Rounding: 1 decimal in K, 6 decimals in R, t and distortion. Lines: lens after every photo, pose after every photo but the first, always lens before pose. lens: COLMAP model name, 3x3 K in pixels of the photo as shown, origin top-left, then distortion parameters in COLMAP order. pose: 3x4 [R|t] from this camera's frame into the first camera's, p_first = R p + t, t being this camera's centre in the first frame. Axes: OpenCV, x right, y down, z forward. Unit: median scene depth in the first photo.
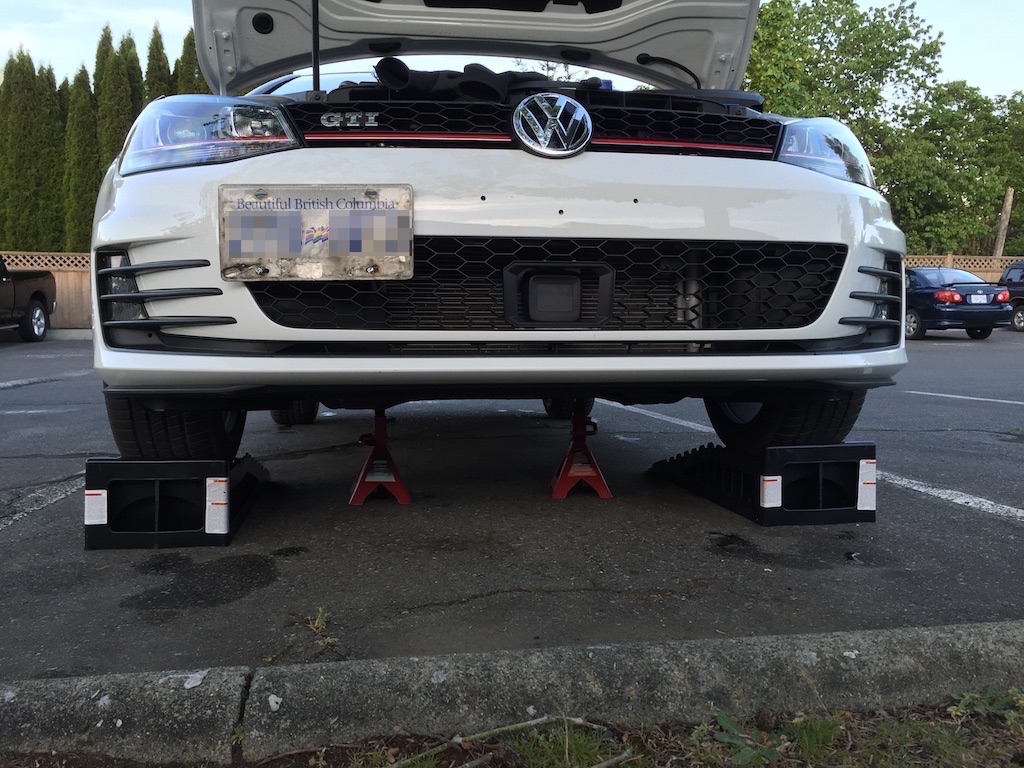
lens RADIAL K [[864.2, 0, 512.4], [0, 864.2, 379.9], [0, 0, 1]] dist [0.069245, -0.122484]
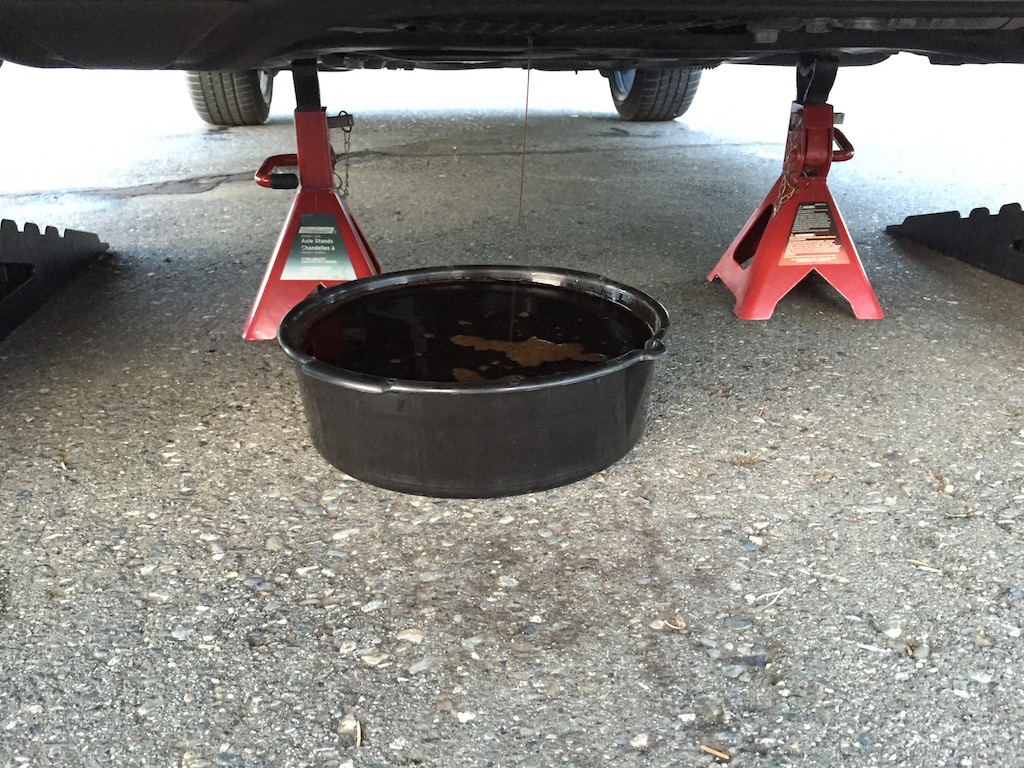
lens RADIAL K [[864.2, 0, 512.4], [0, 864.2, 379.9], [0, 0, 1]] dist [0.069245, -0.122484]
pose [[0.999778, 0.012329, -0.017063, -0.056677], [-0.006041, 0.944495, 0.328471, 0.029136], [0.020165, -0.328295, 0.944360, 0.612878]]
